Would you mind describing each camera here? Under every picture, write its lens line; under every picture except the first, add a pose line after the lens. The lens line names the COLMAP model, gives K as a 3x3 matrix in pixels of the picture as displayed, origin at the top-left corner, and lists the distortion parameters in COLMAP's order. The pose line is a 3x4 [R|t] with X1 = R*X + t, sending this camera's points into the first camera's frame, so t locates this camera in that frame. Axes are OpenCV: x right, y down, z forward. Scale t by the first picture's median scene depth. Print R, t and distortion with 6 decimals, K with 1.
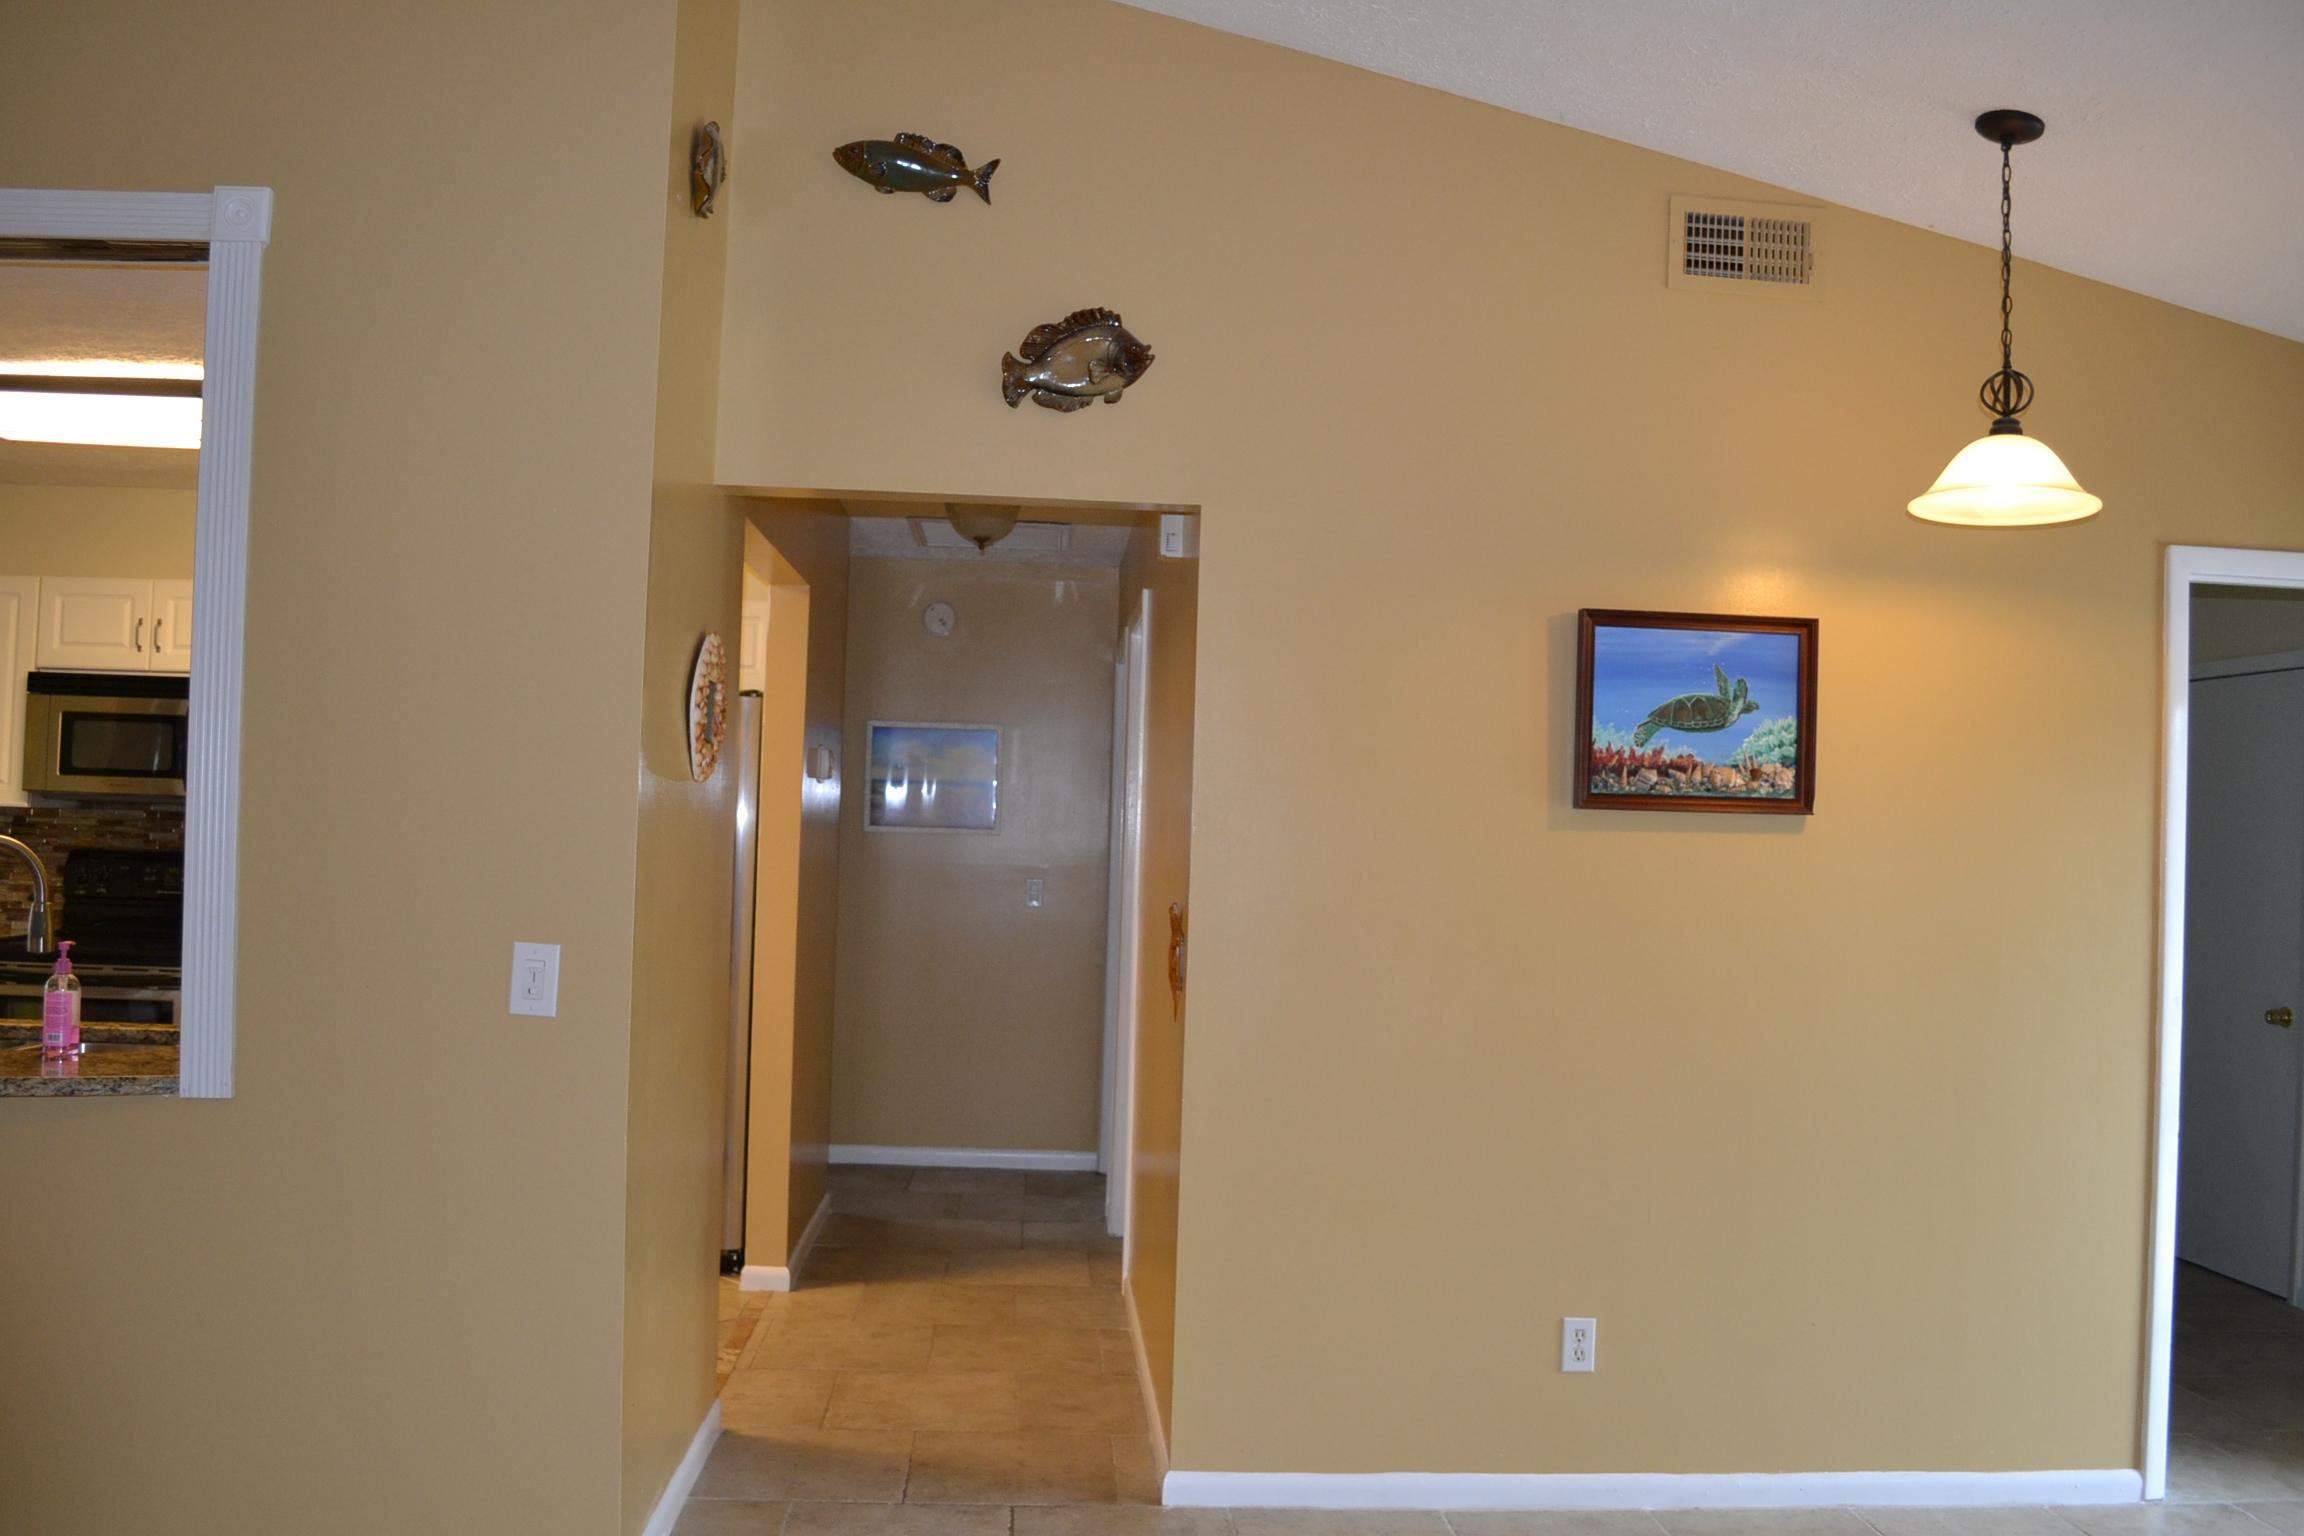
lens RADIAL K [[1835.1, 0, 1134.0], [0, 1835.1, 781.0], [0, 0, 1]] dist [-0.082672, 0.010151]
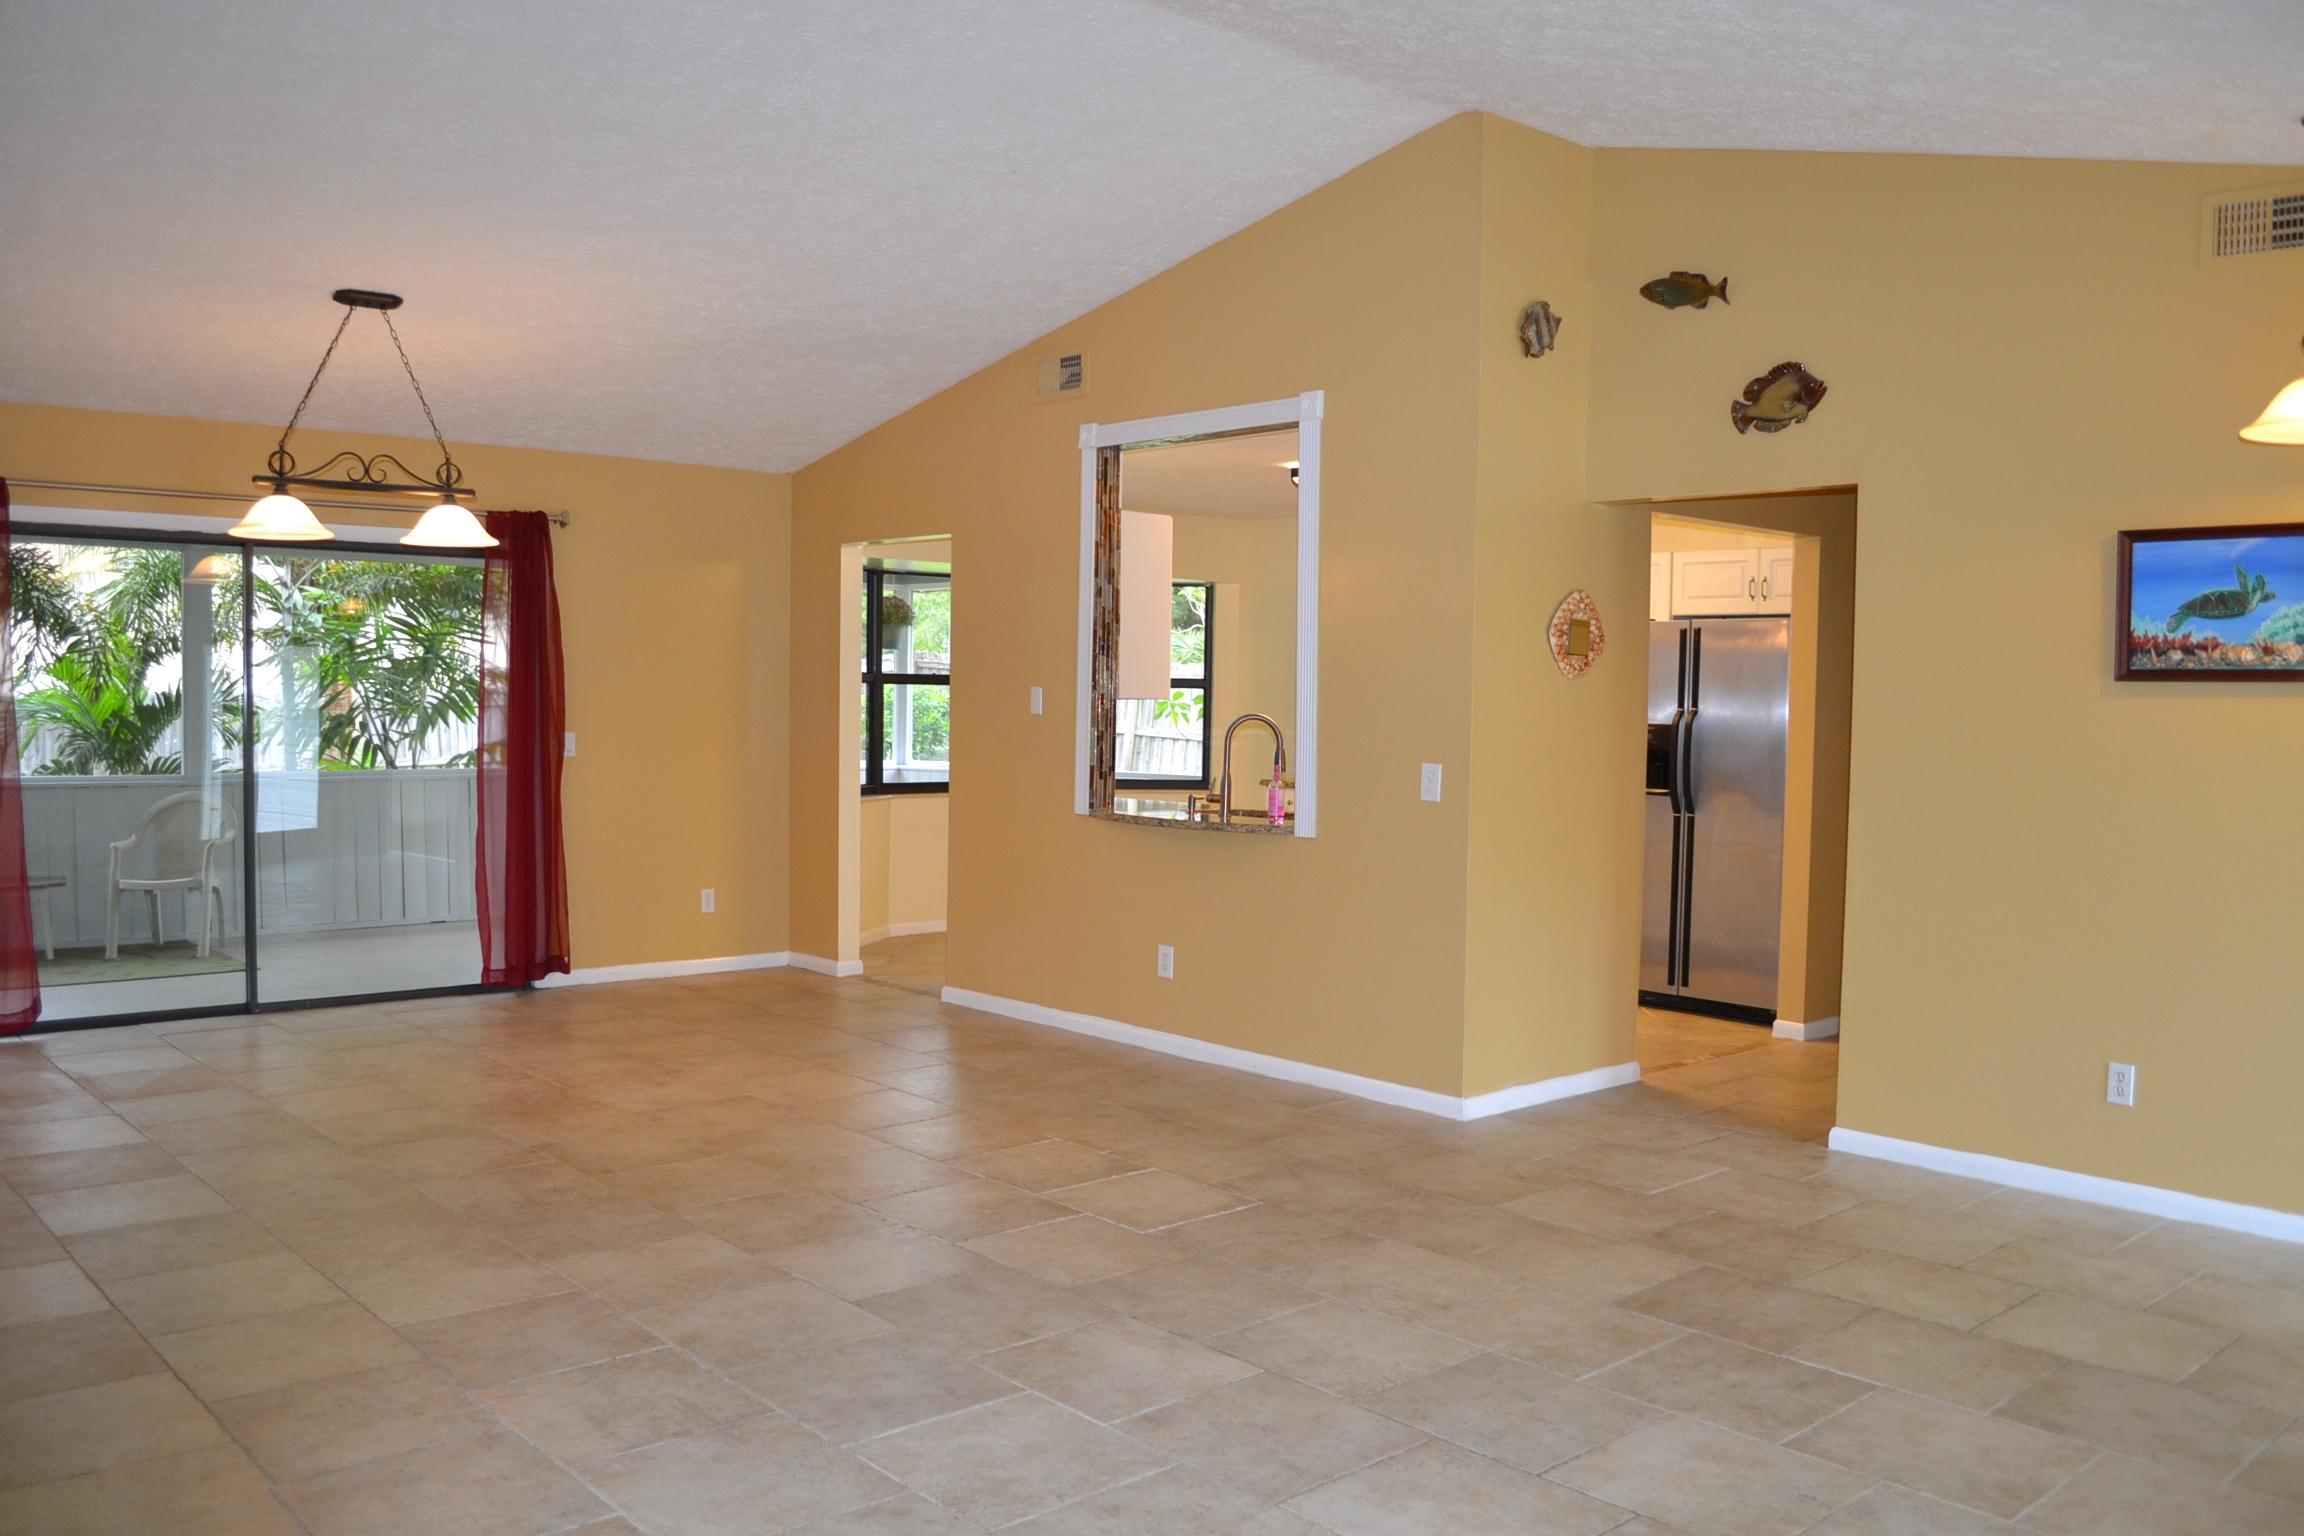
lens RADIAL K [[1835.1, 0, 1134.0], [0, 1835.1, 781.0], [0, 0, 1]] dist [-0.082672, 0.010151]
pose [[0.617826, 0.014212, -0.786186, 0.825778], [0.021831, 0.999141, 0.035217, 0.025955], [0.786011, -0.038921, 0.616986, -0.372744]]
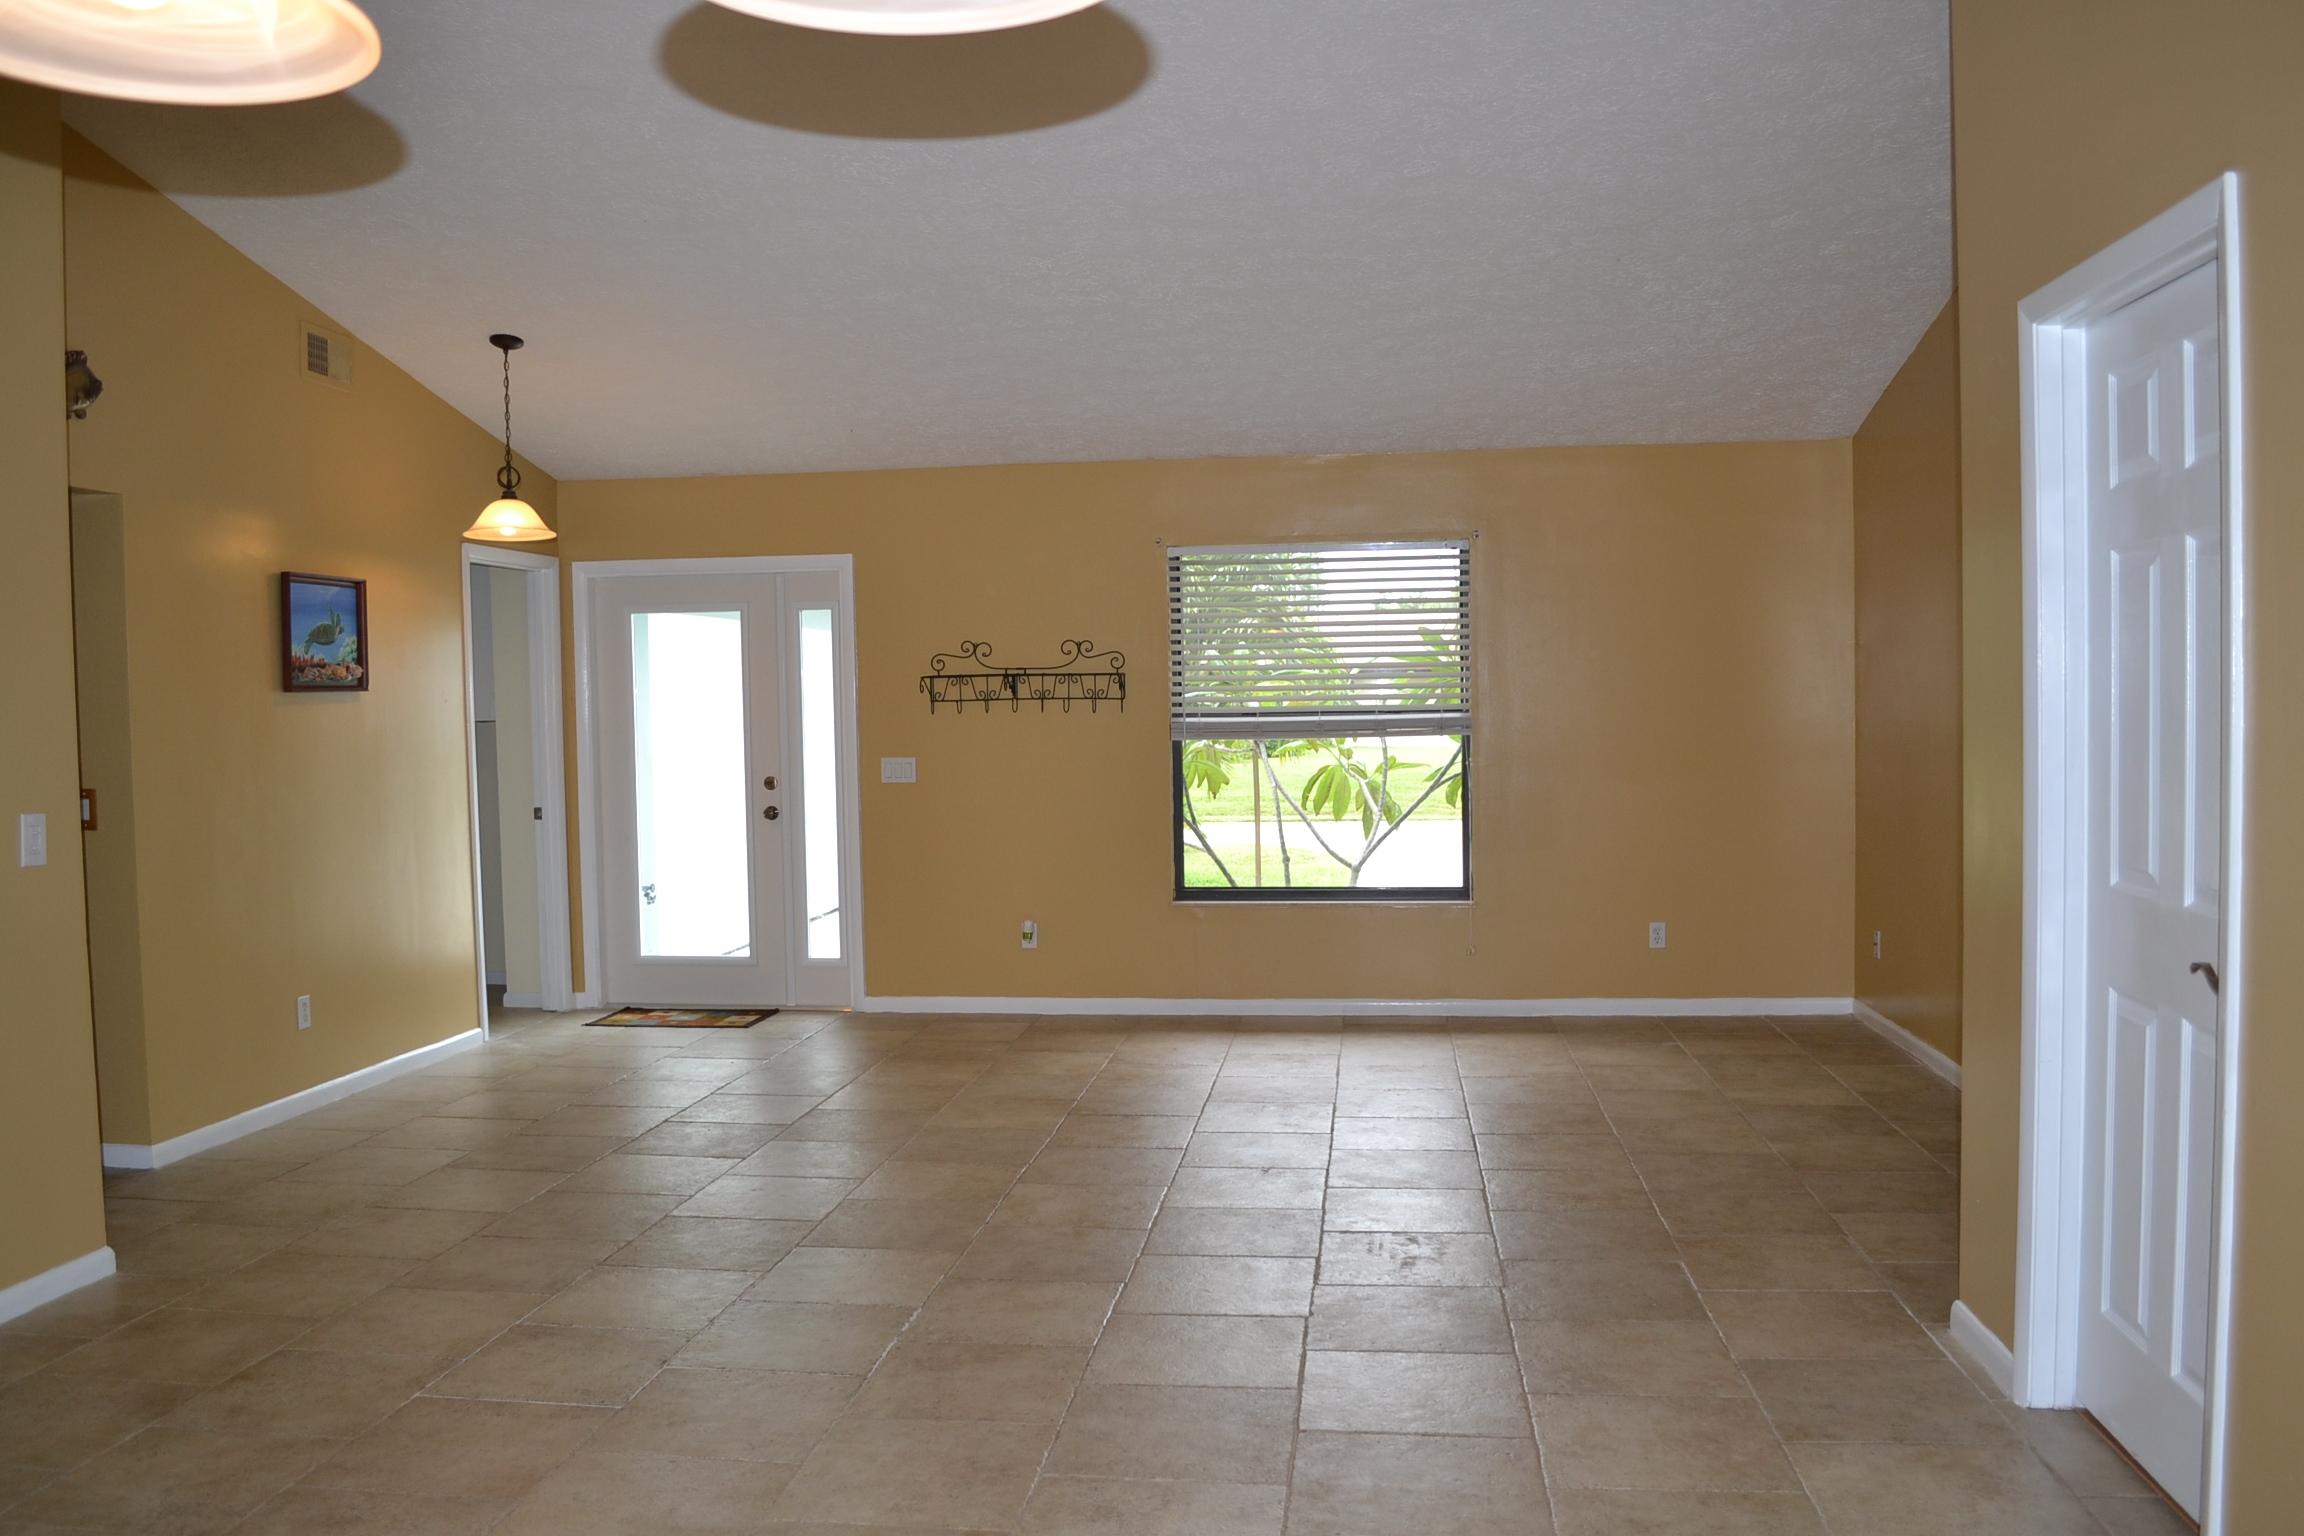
lens RADIAL K [[1835.1, 0, 1134.0], [0, 1835.1, 781.0], [0, 0, 1]] dist [-0.082672, 0.010151]
pose [[0.191026, -0.079650, 0.978348, -1.219283], [0.000223, 0.996706, 0.081101, -0.037440], [-0.981585, -0.015274, 0.190414, -0.069463]]
